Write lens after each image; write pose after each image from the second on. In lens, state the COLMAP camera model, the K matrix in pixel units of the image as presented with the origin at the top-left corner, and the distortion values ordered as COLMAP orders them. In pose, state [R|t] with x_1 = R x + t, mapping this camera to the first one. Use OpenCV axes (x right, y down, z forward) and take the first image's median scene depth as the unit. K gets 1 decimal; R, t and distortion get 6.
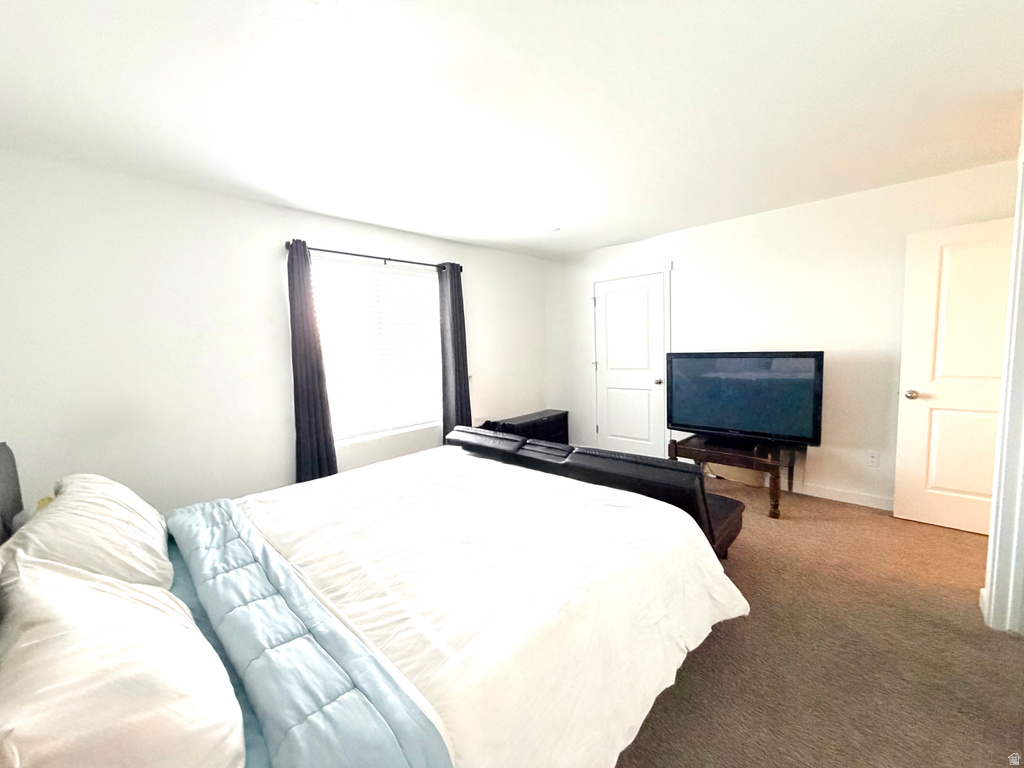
lens RADIAL K [[403.7, 0, 512.0], [0, 403.7, 384.0], [0, 0, 1]] dist [0.000977, 0.000465]
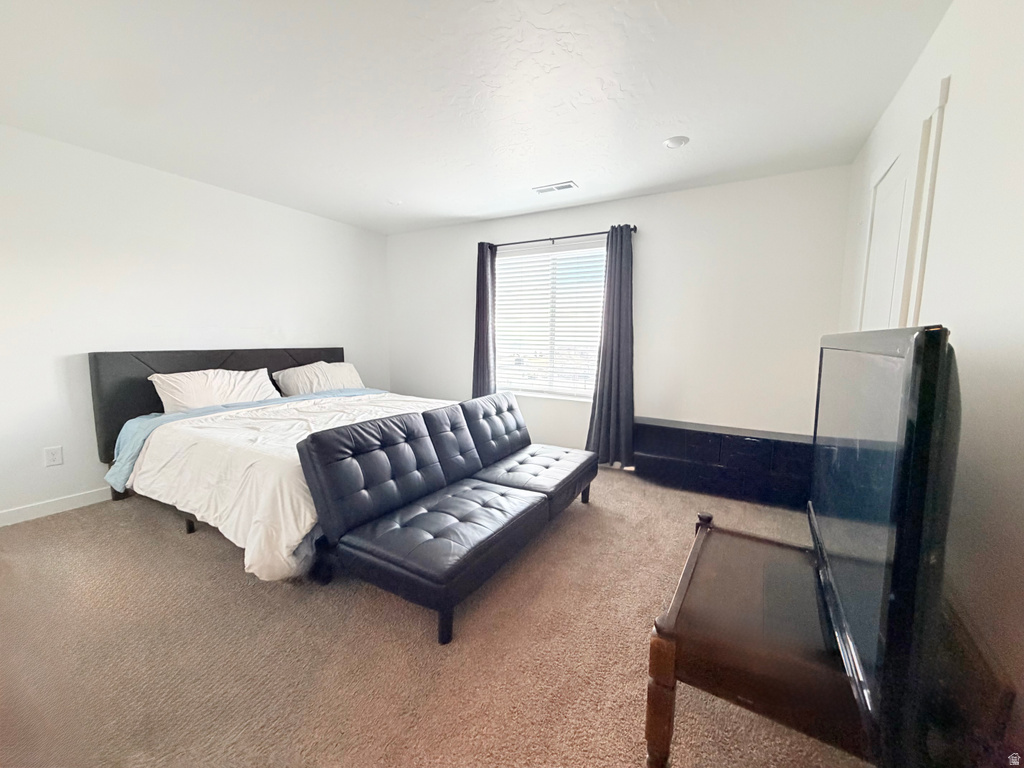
lens RADIAL K [[403.7, 0, 512.0], [0, 403.7, 384.0], [0, 0, 1]] dist [0.000977, 0.000465]
pose [[0.208508, 0.167746, -0.963528, 0.669102], [-0.111228, 0.982857, 0.147041, -0.077730], [0.971675, 0.076512, 0.223592, 0.631095]]
